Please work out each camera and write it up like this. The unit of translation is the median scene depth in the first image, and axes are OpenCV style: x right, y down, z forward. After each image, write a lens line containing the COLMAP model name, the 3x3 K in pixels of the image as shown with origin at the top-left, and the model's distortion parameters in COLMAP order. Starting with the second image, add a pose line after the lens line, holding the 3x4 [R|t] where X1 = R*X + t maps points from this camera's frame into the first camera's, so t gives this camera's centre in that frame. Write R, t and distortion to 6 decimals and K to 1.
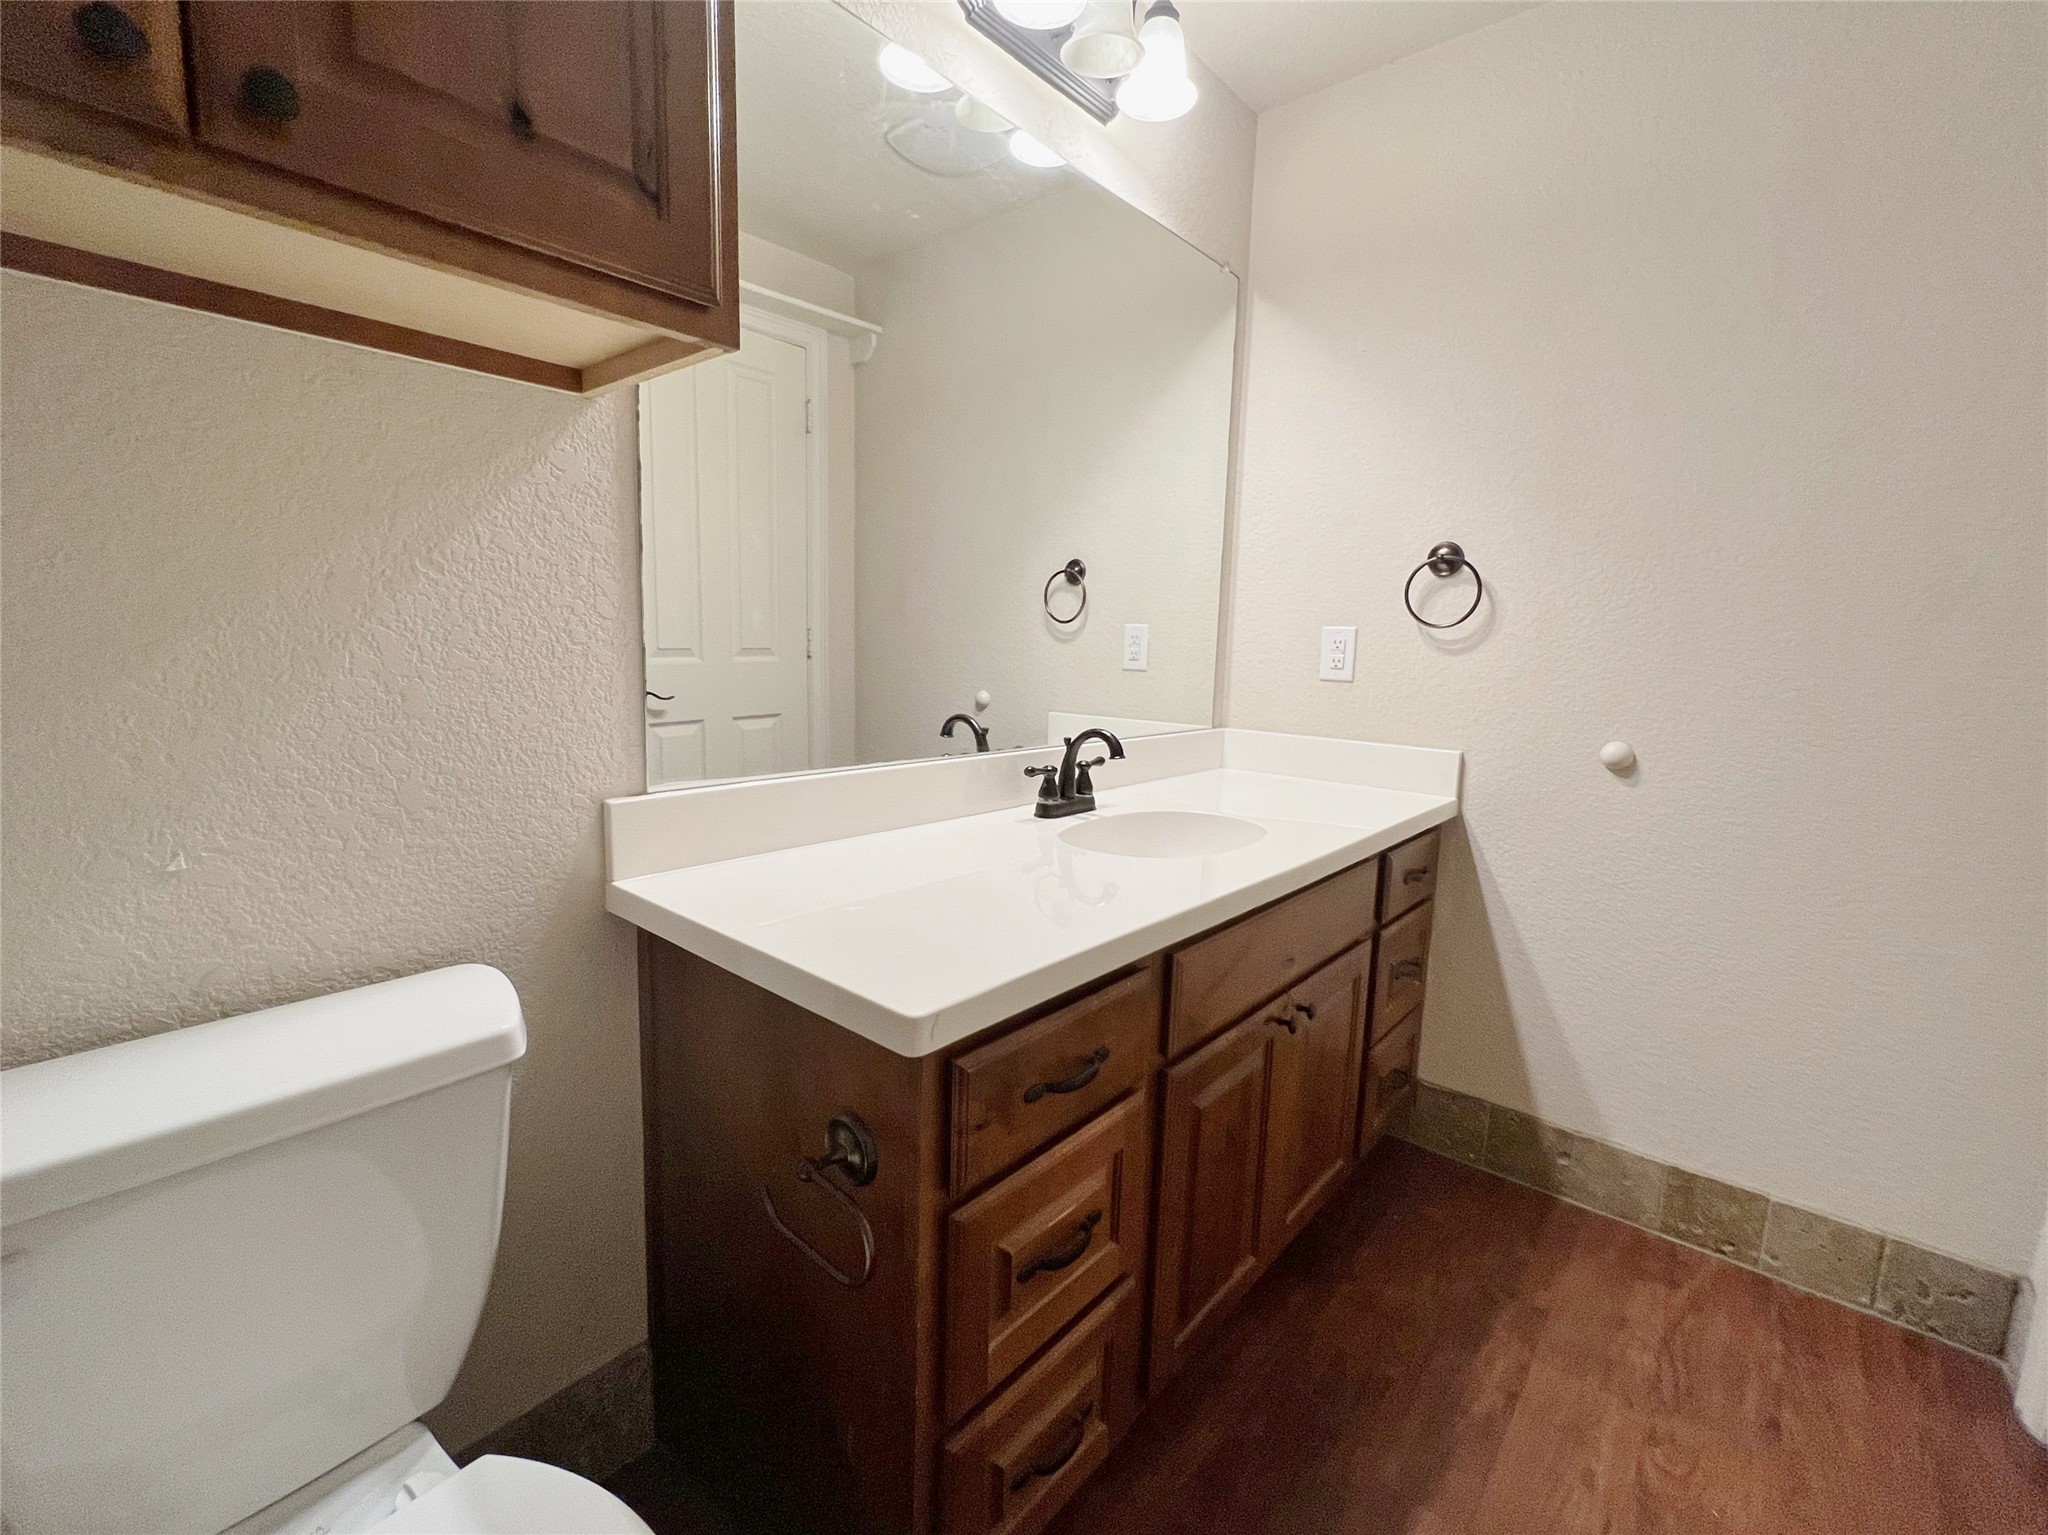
lens RADIAL K [[865.9, 0, 1024.0], [0, 865.9, 767.5], [0, 0, 1]] dist [-0.001065, -0.000266]
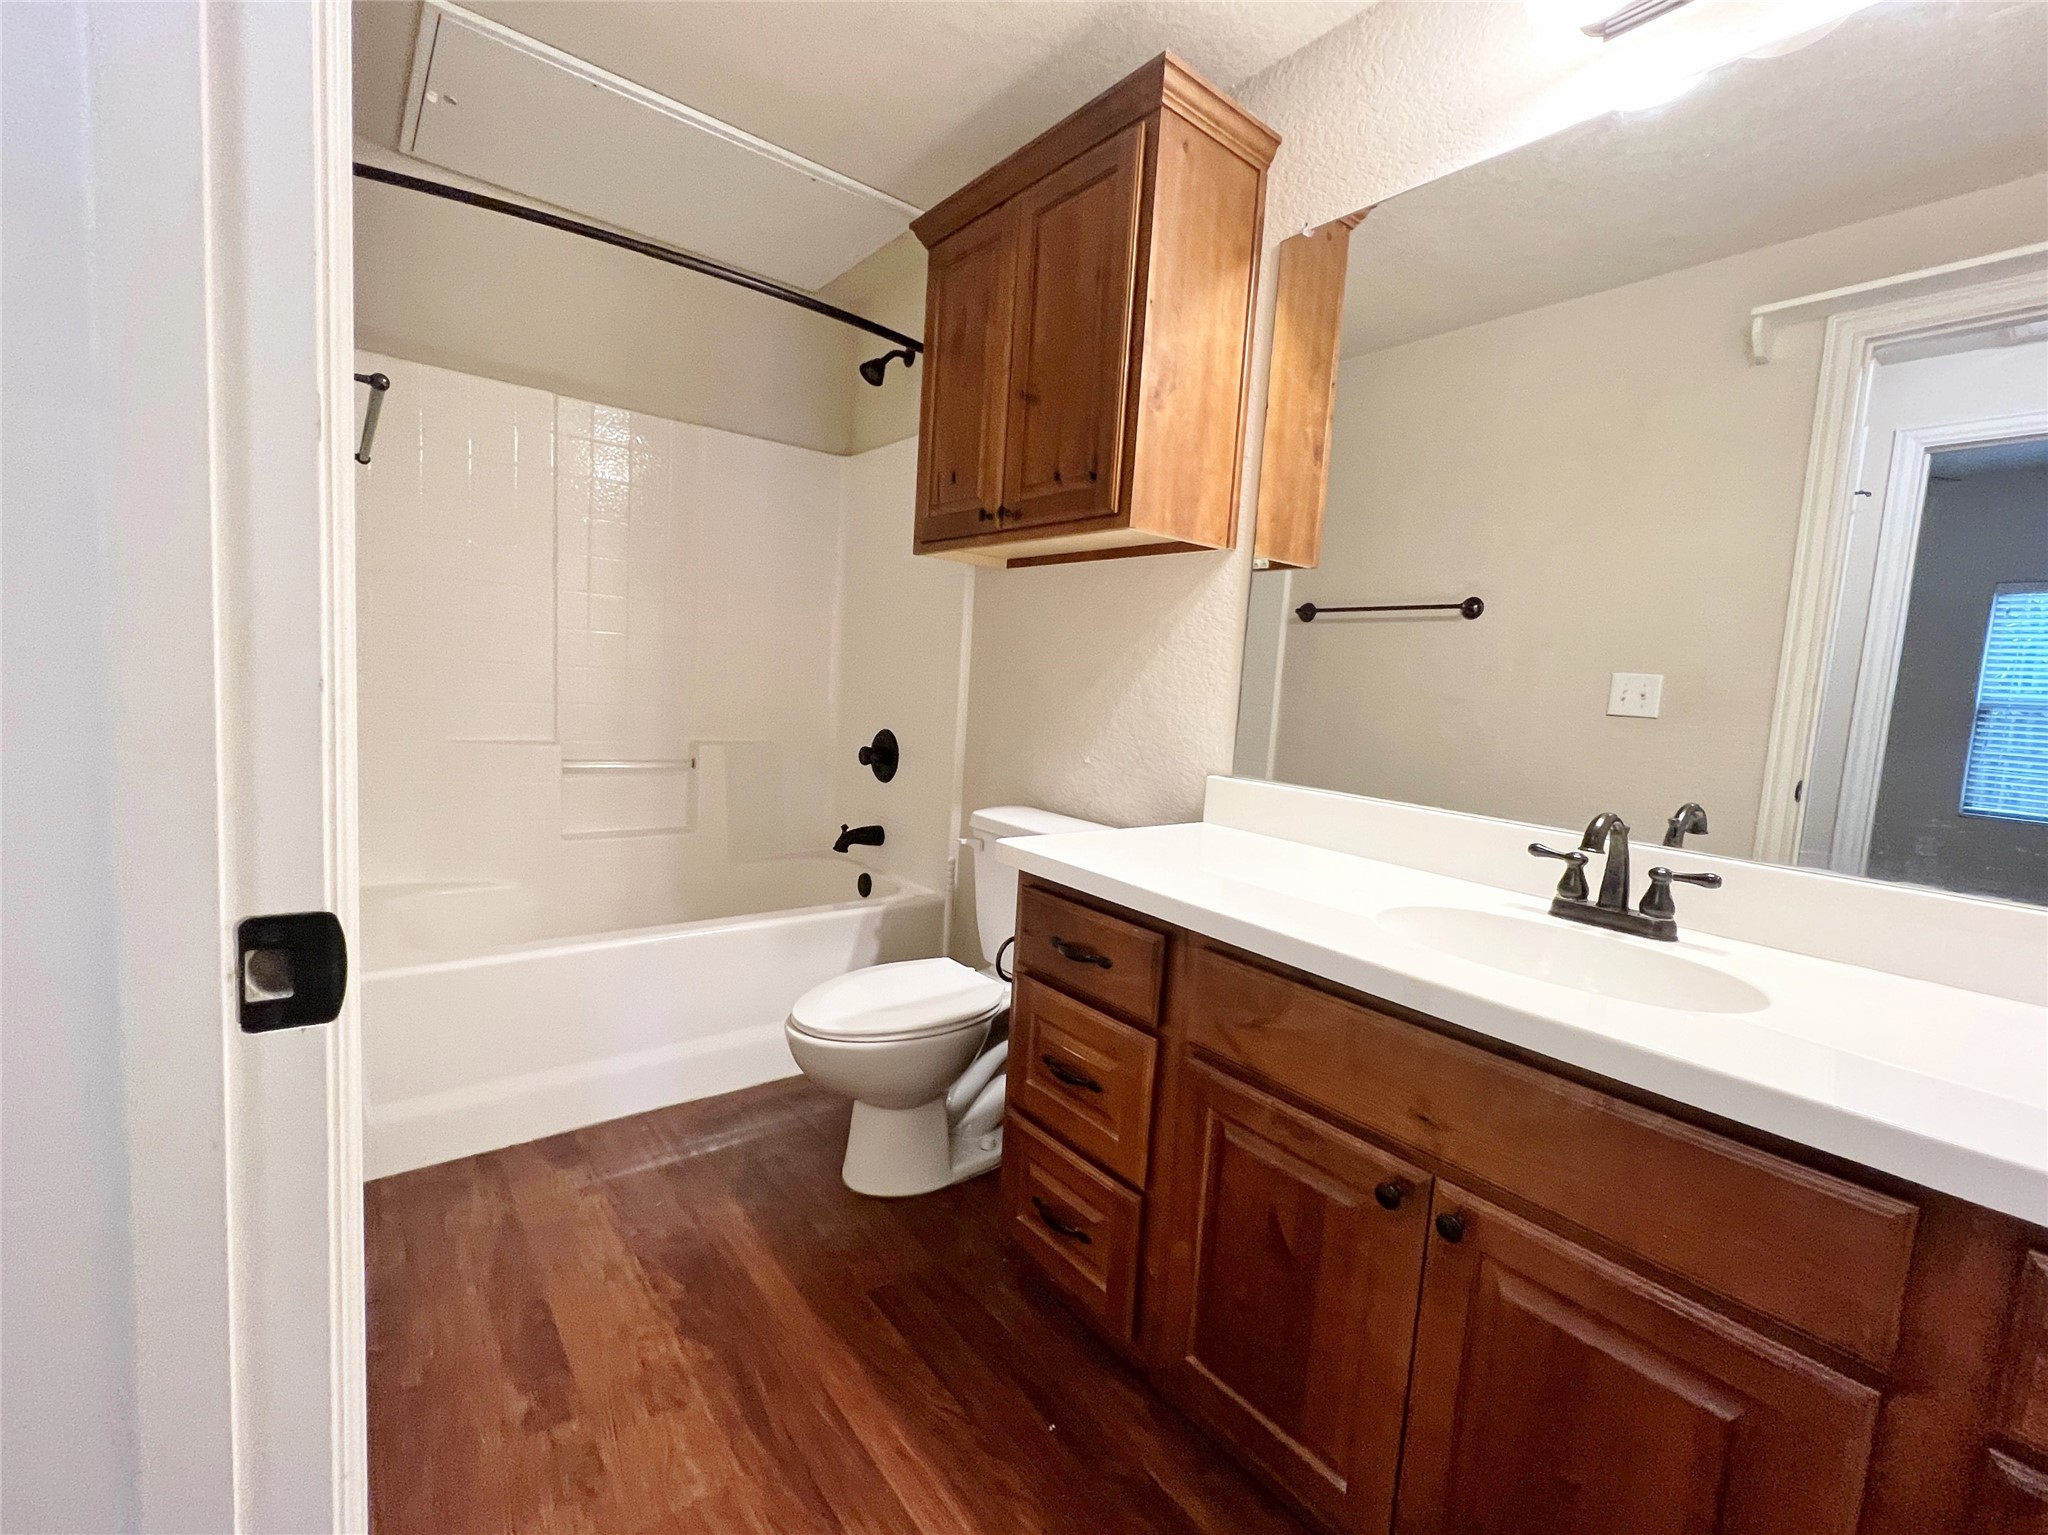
lens RADIAL K [[865.9, 0, 1024.0], [0, 865.9, 767.5], [0, 0, 1]] dist [-0.001065, -0.000266]
pose [[-0.148624, 0.067254, -0.986604, 1.030375], [-0.214566, 0.971724, 0.098562, -0.055720], [0.965335, 0.226340, -0.129991, 0.702096]]
